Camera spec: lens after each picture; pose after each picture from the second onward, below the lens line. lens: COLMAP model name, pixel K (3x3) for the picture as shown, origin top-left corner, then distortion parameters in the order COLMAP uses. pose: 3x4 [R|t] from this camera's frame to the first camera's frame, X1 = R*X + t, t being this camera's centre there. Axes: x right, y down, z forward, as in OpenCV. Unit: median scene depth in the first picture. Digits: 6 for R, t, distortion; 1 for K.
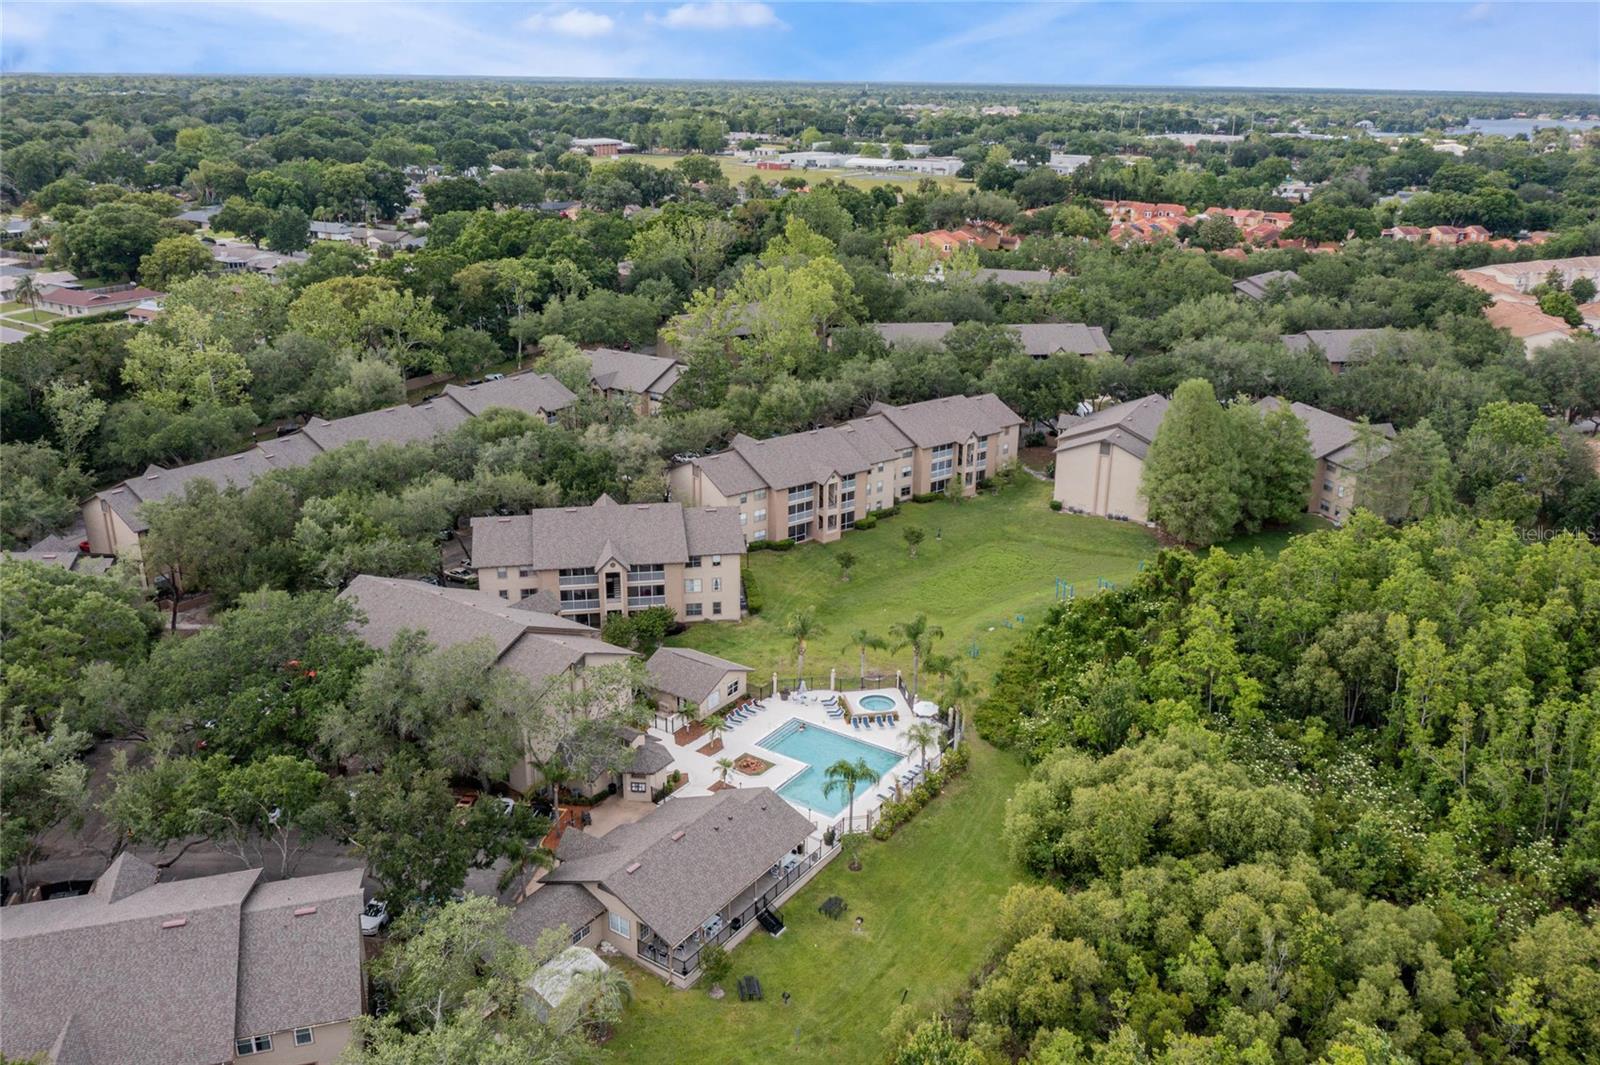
lens RADIAL K [[1251.6, 0, 798.2], [0, 1251.6, 532.7], [0, 0, 1]] dist [-0.018206, 0.007376]
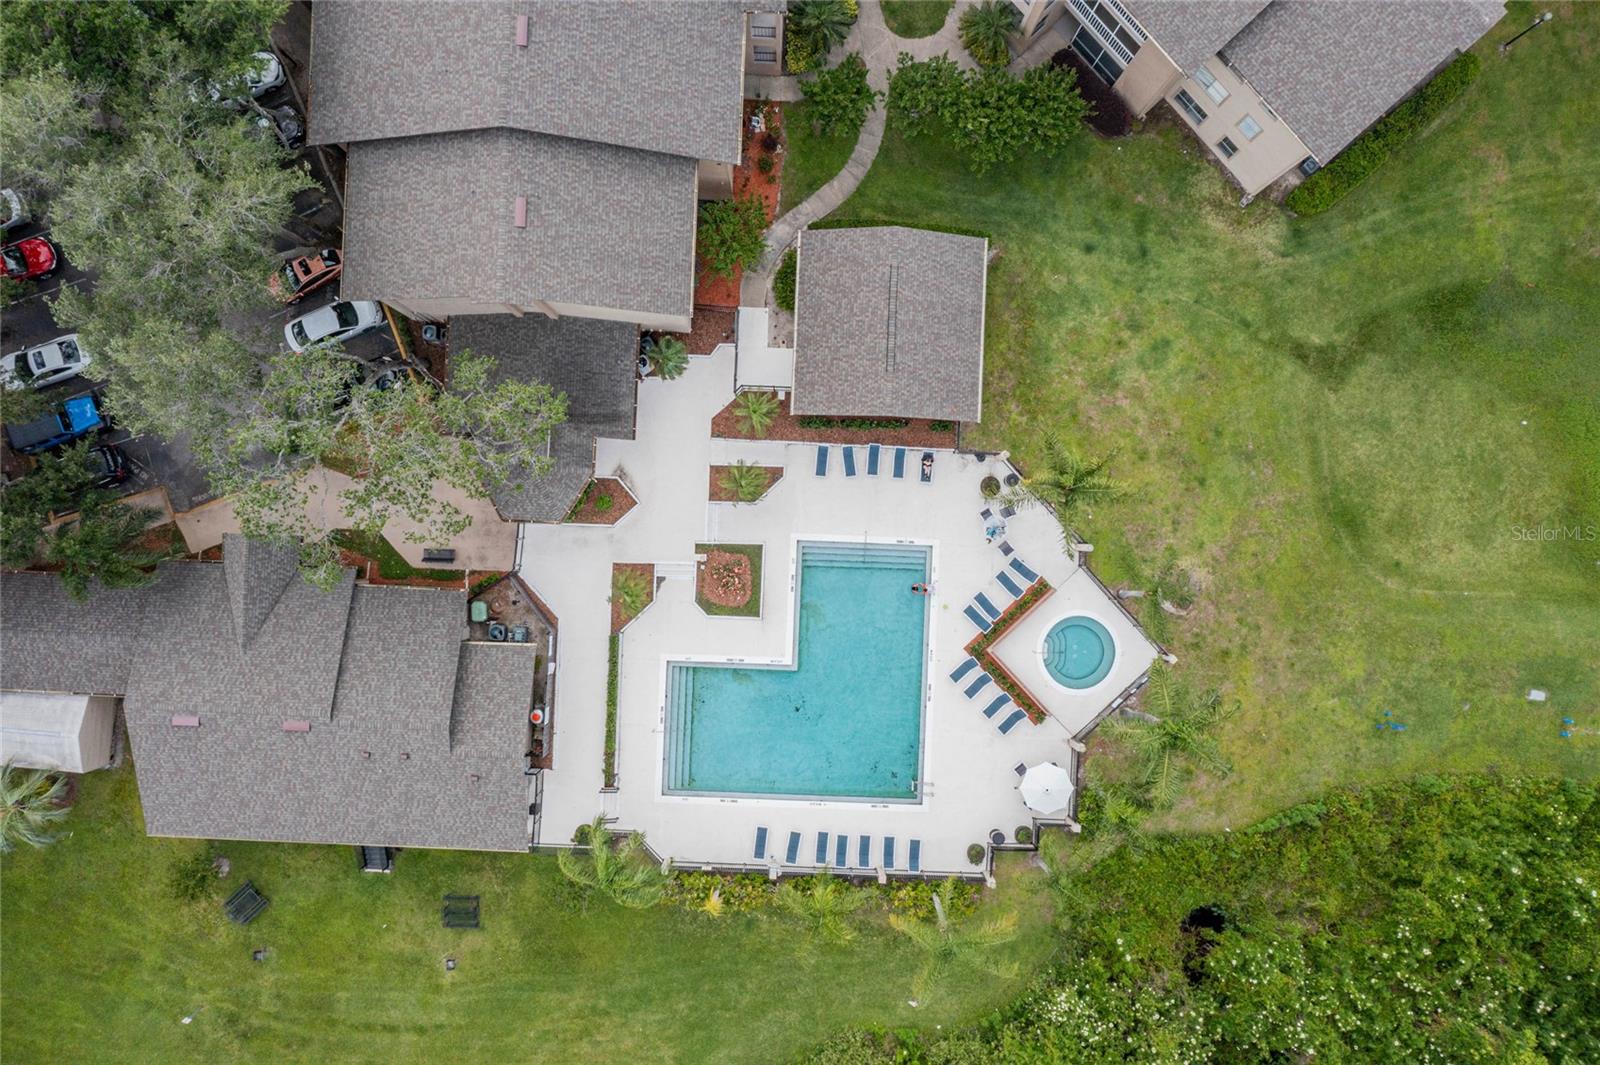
lens RADIAL K [[1251.6, 0, 795.1], [0, 1251.6, 526.0], [0, 0, 1]] dist [-0.018206, 0.007376]
pose [[0.527892, 0.849309, 0.002022, -0.030313], [-0.295803, 0.181625, 0.937824, -0.235151], [0.796135, -0.495667, 0.347106, 0.587837]]
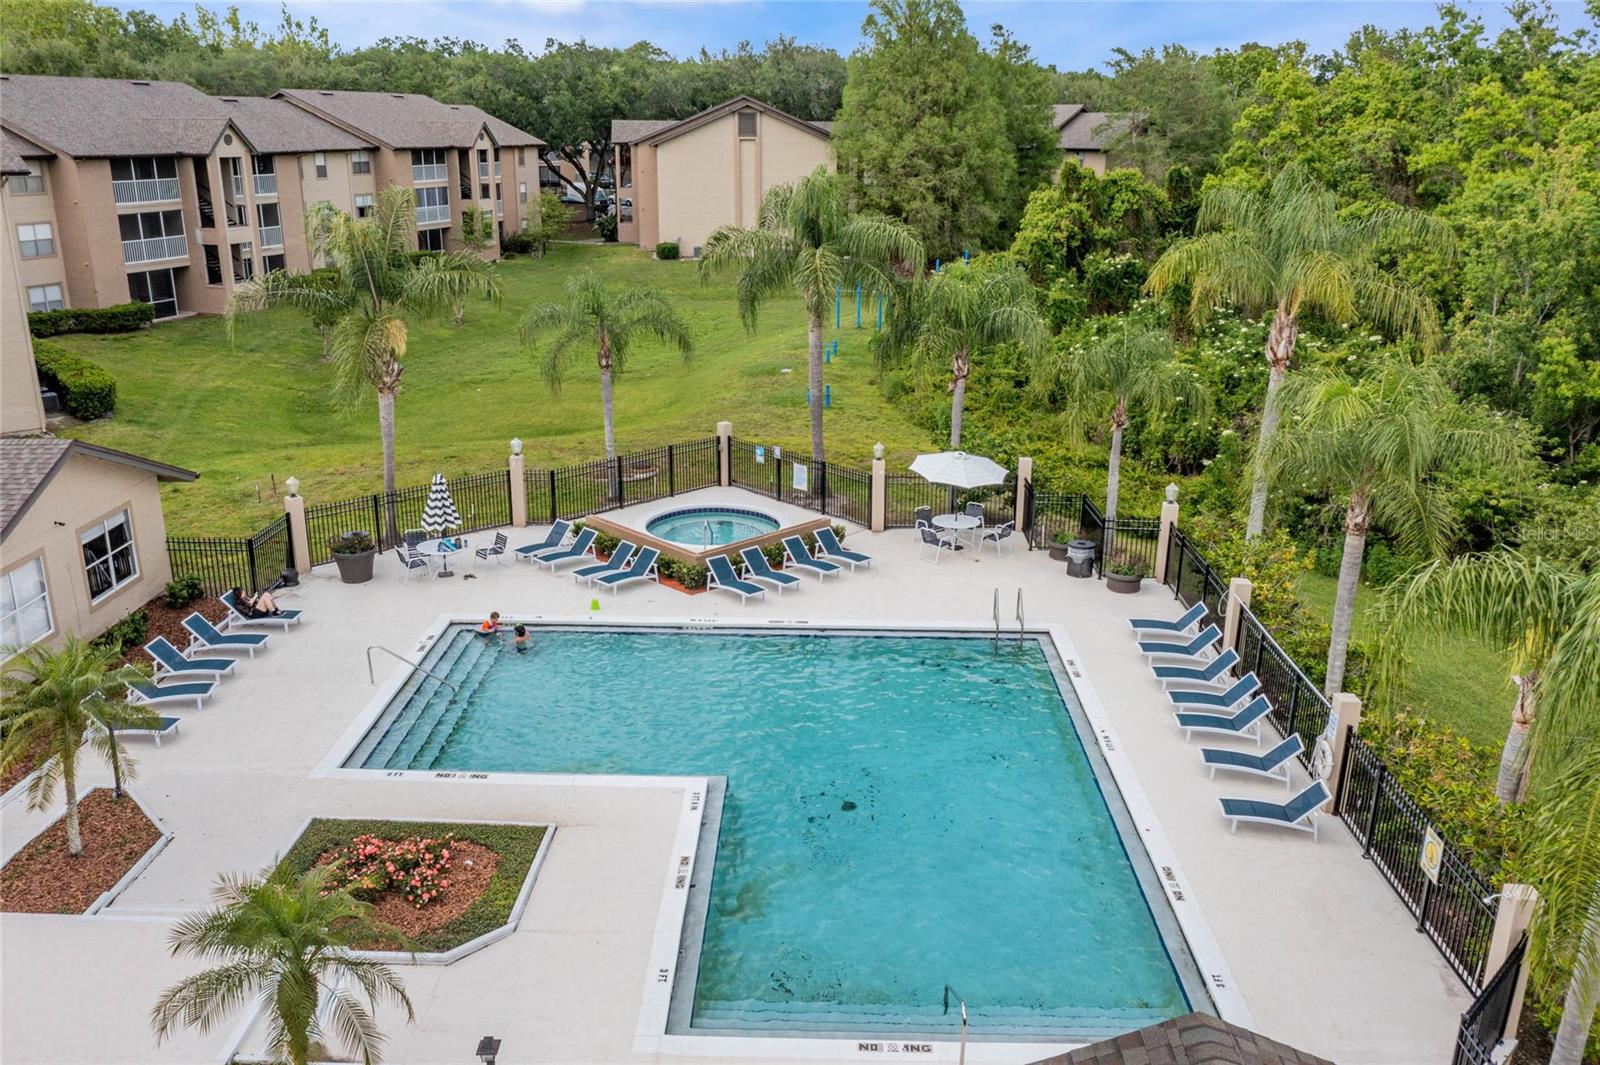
lens RADIAL K [[1251.6, 0, 800.0], [0, 1251.6, 532.9], [0, 0, 1]] dist [-0.018206, 0.007376]
pose [[0.836495, -0.167776, 0.521659, -0.048234], [0.182467, 0.982930, 0.023539, 0.103470], [-0.516703, 0.075495, 0.852829, 0.583473]]
